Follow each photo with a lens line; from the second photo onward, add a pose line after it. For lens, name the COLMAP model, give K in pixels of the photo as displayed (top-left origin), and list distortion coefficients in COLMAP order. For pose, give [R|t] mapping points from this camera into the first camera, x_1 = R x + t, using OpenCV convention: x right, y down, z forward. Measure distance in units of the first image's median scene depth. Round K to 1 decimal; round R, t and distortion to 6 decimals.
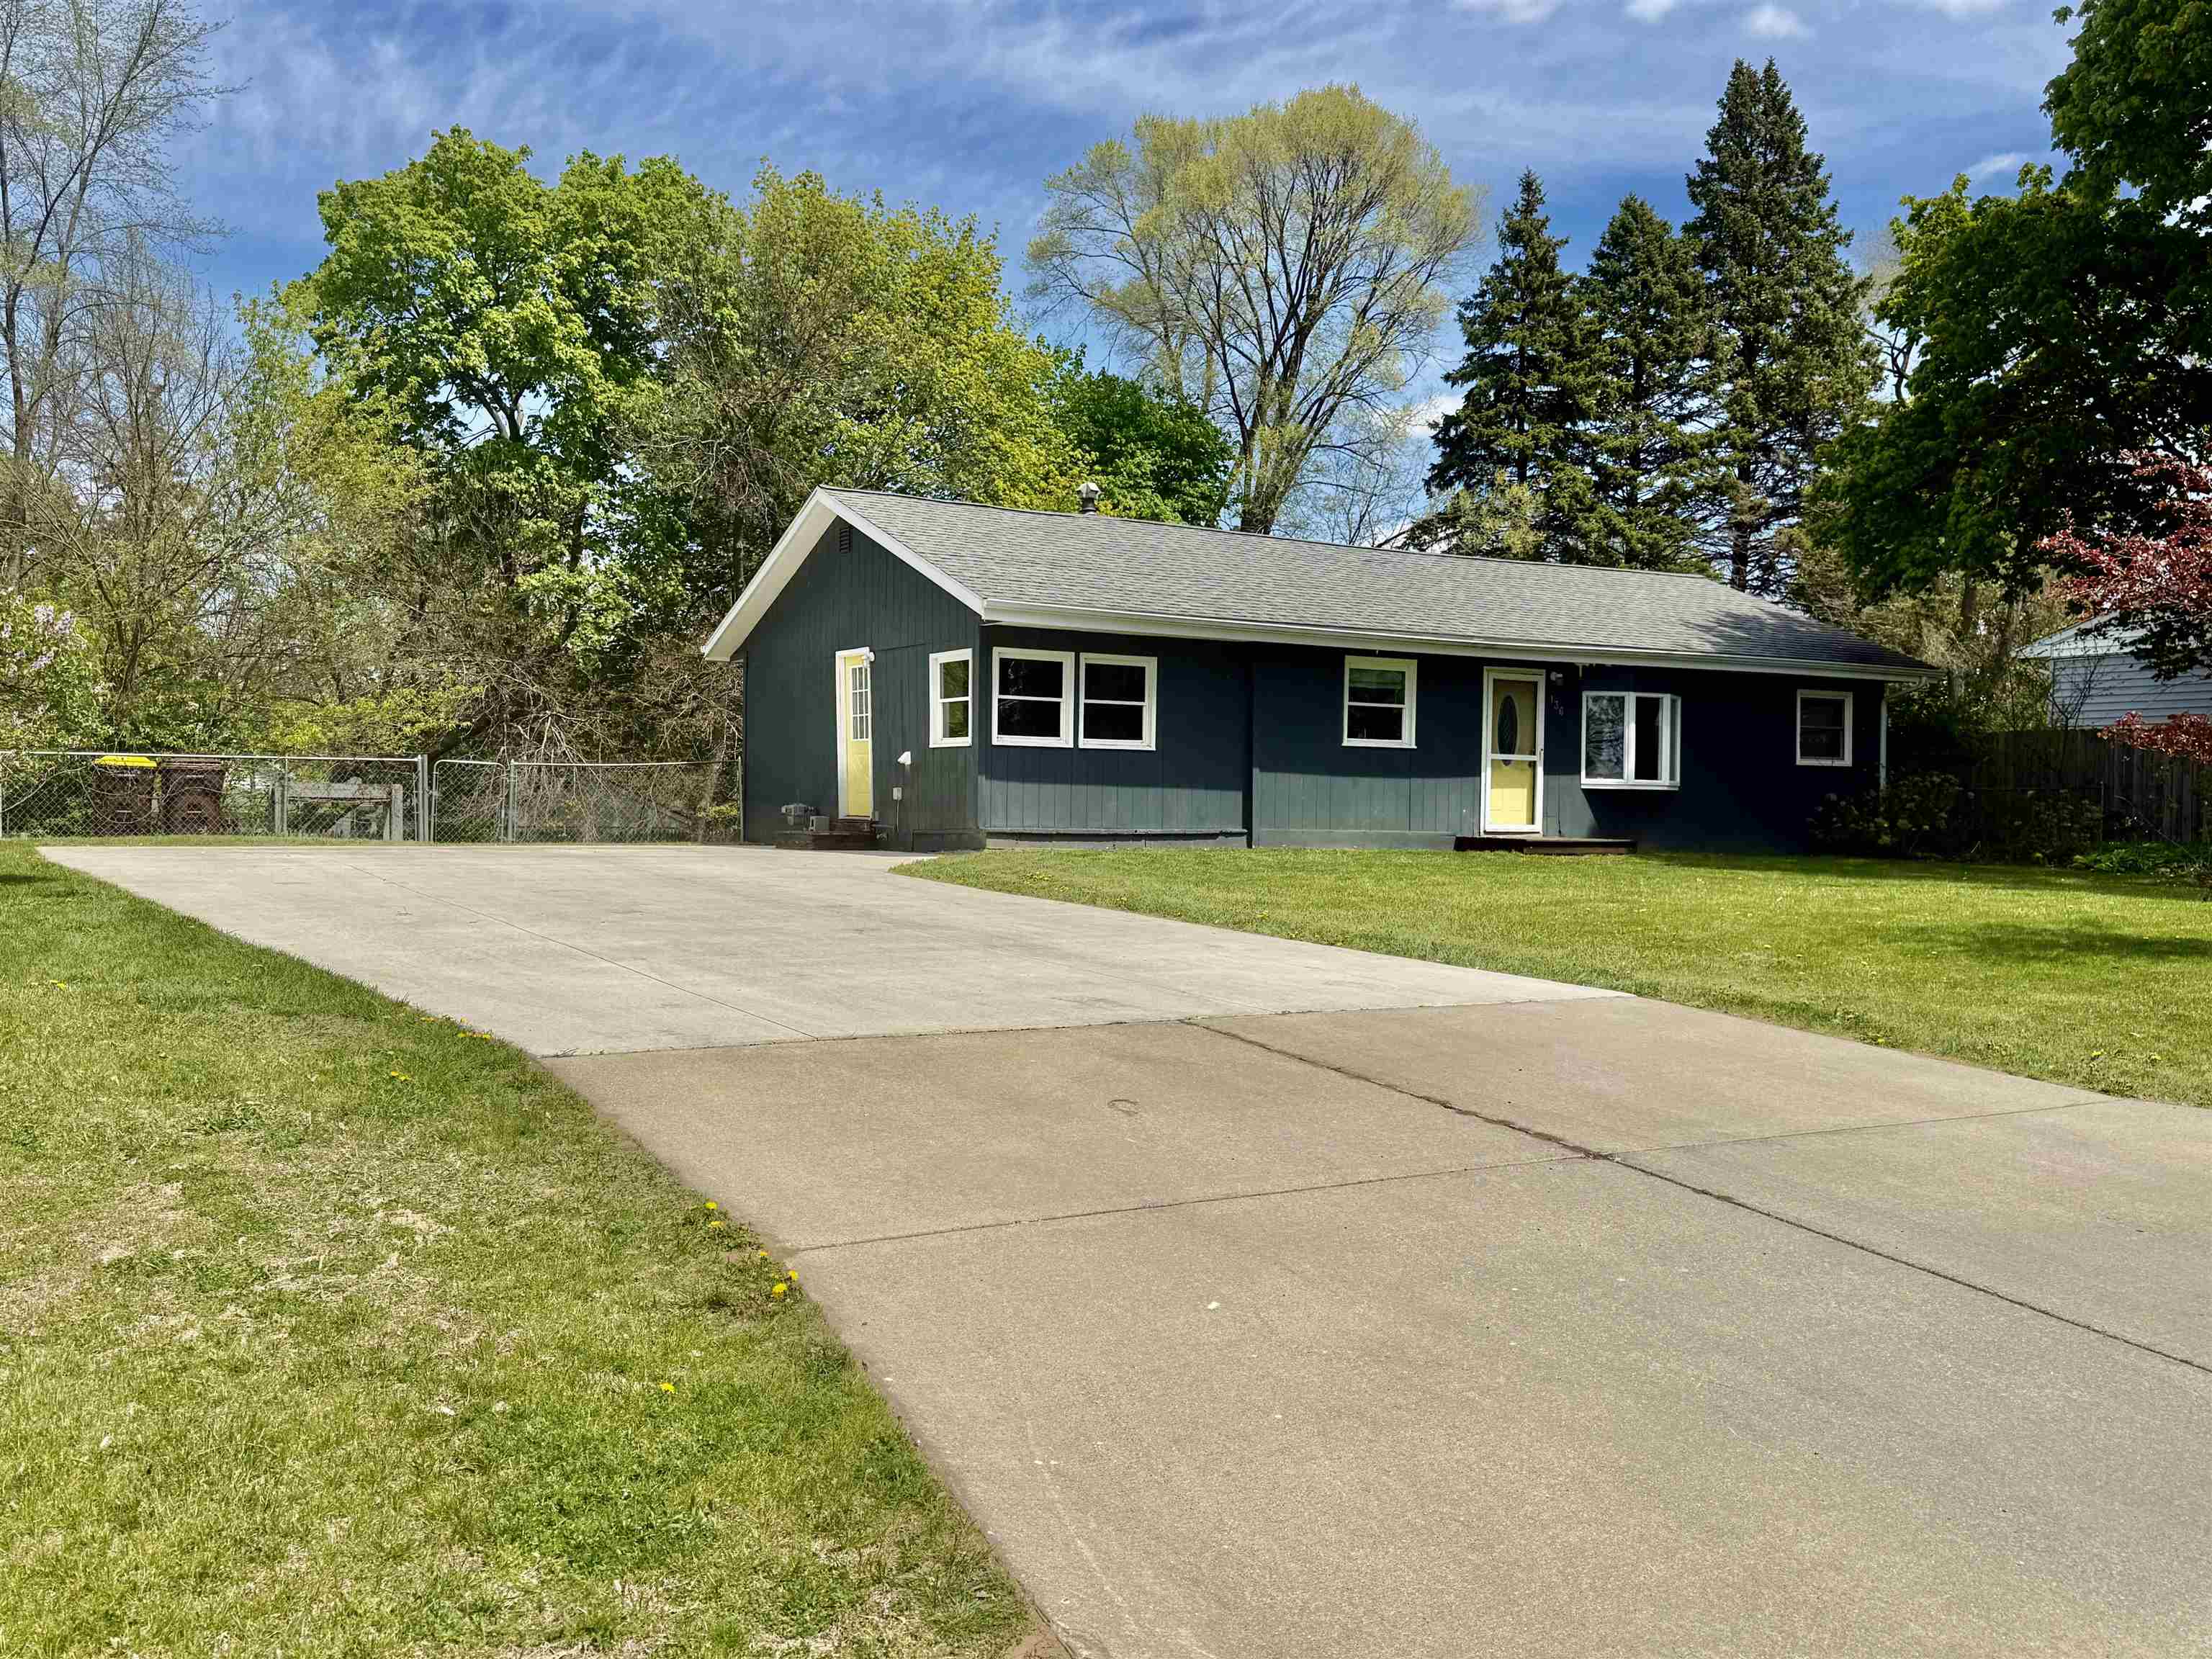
lens RADIAL K [[1908.0, 0, 1087.3], [0, 1908.0, 831.9], [0, 0, 1]] dist [0.105875, -0.148763]
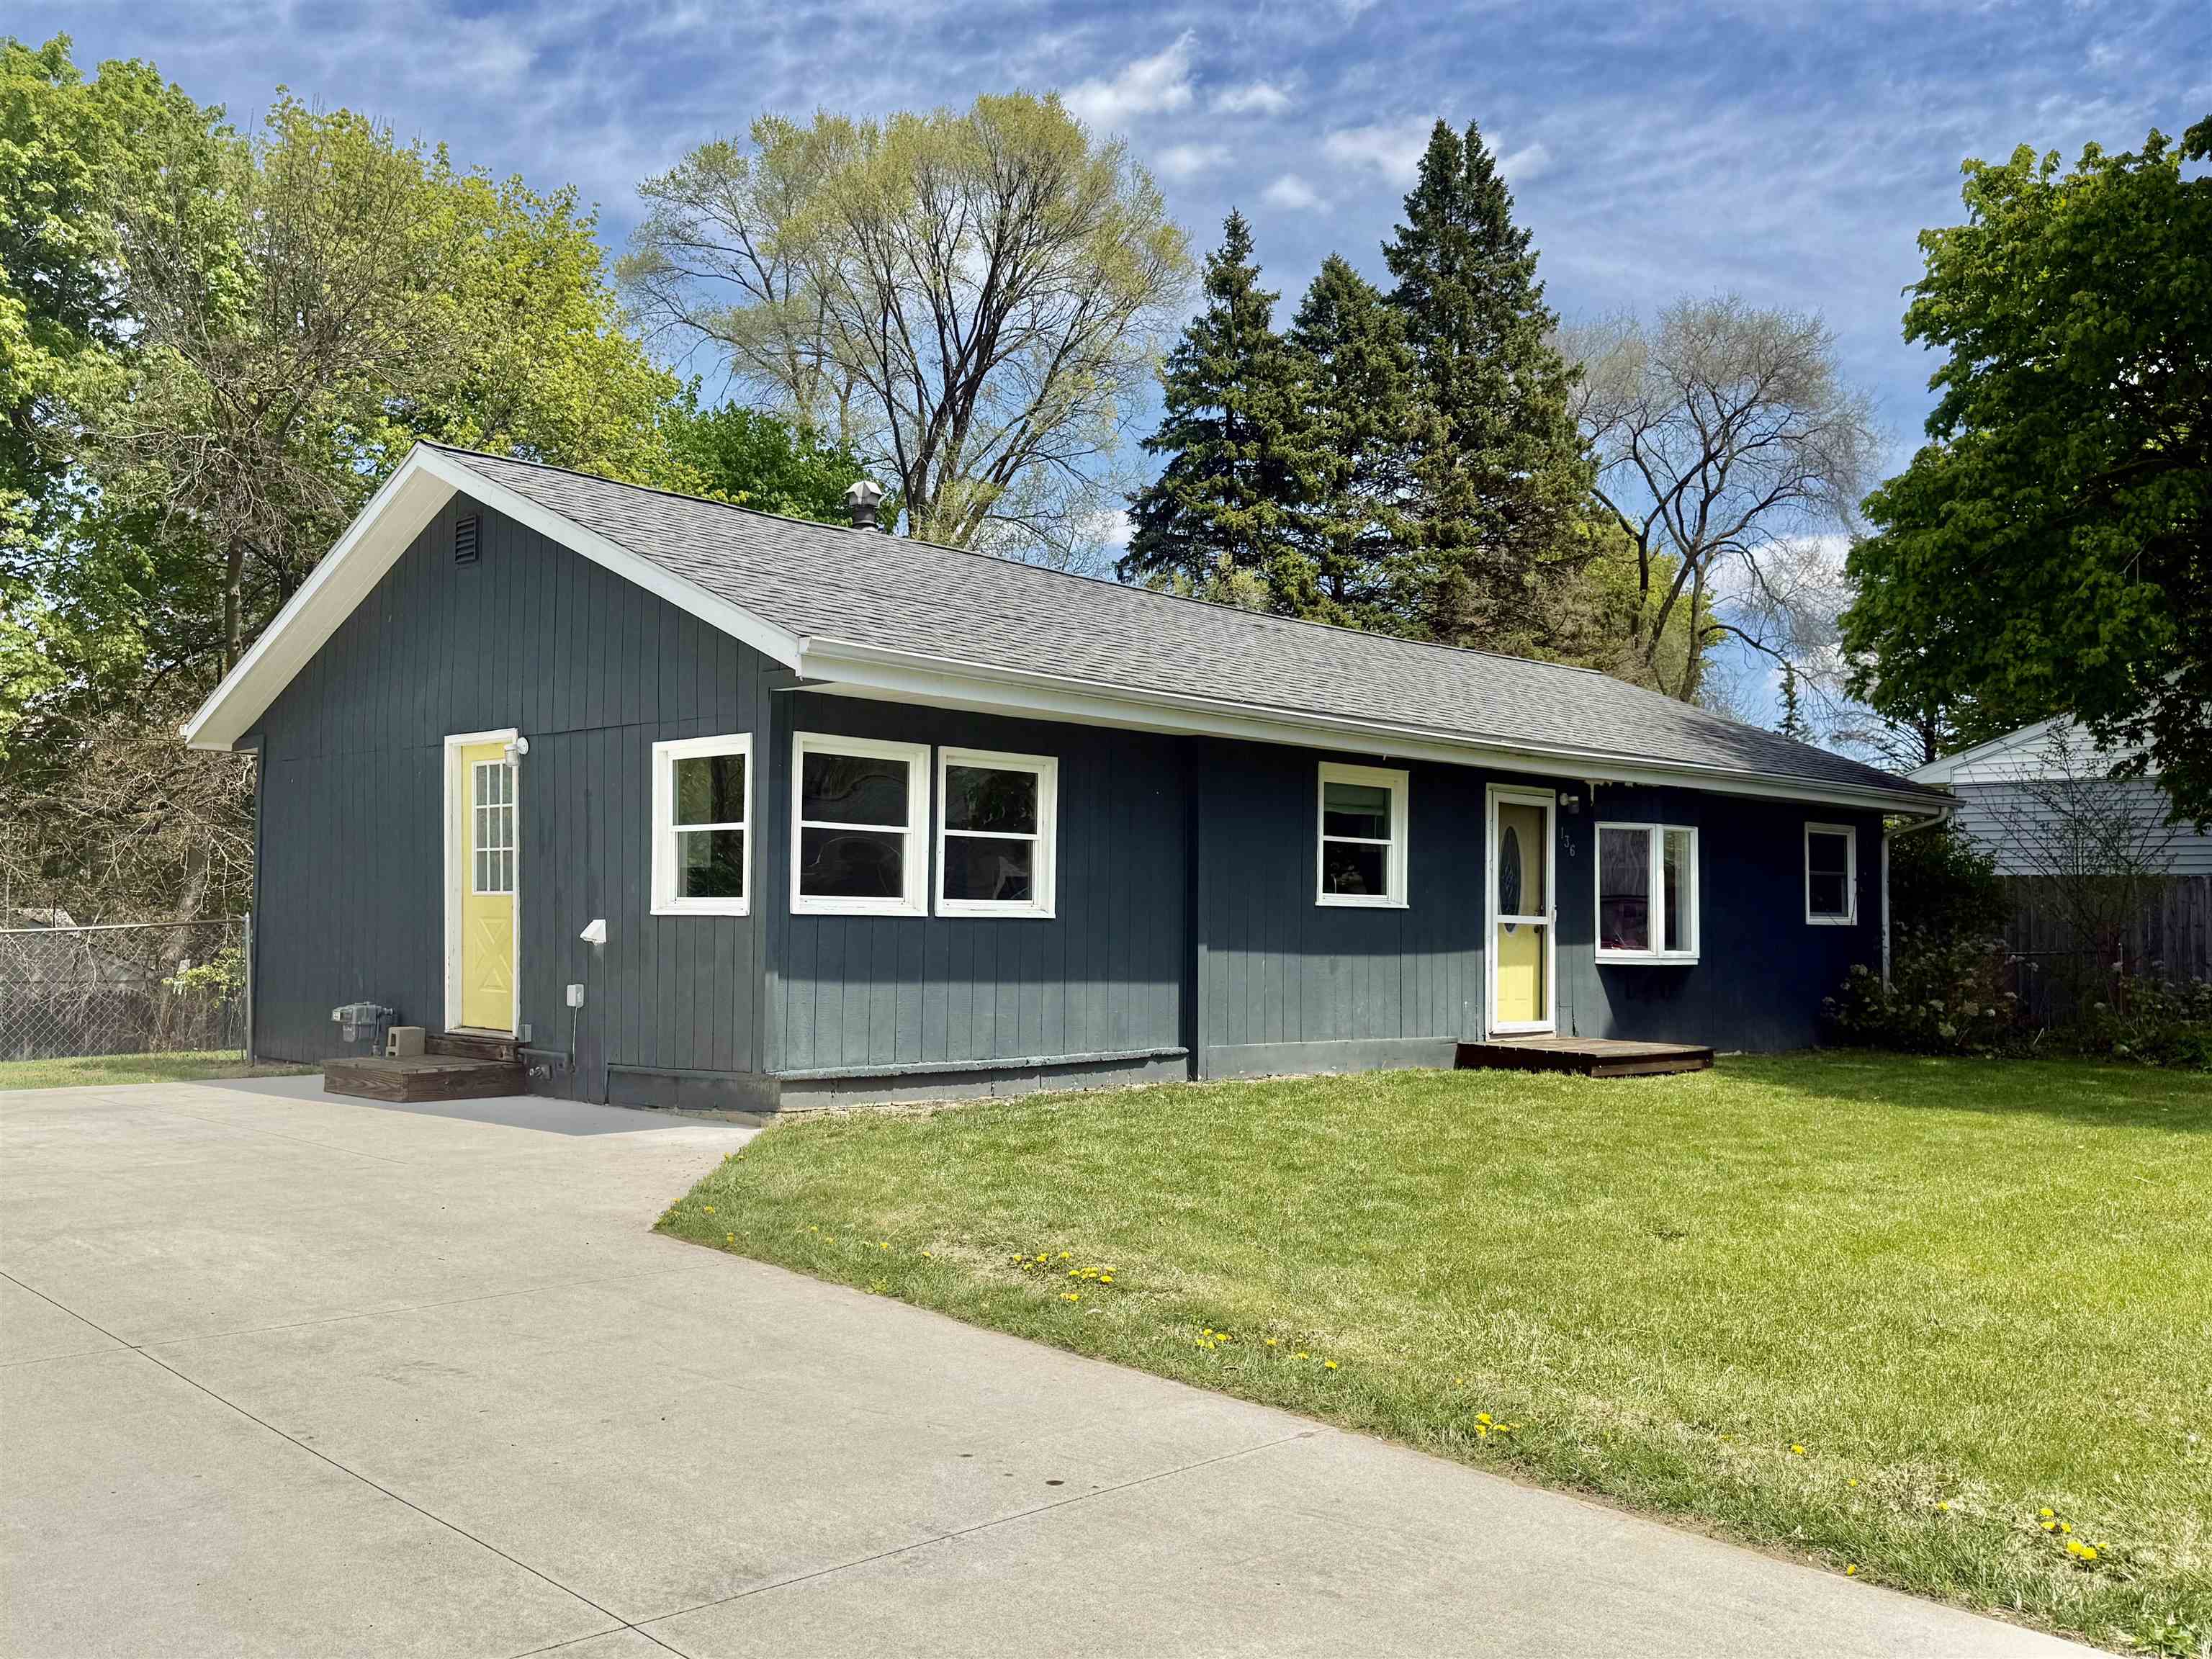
lens RADIAL K [[1908.0, 0, 1103.6], [0, 1908.0, 840.3], [0, 0, 1]] dist [0.105875, -0.148763]
pose [[0.967846, 0.009553, 0.251362, -0.080433], [0.003759, 0.998618, -0.052427, -0.030438], [-0.251515, 0.051686, 0.966472, 0.370674]]
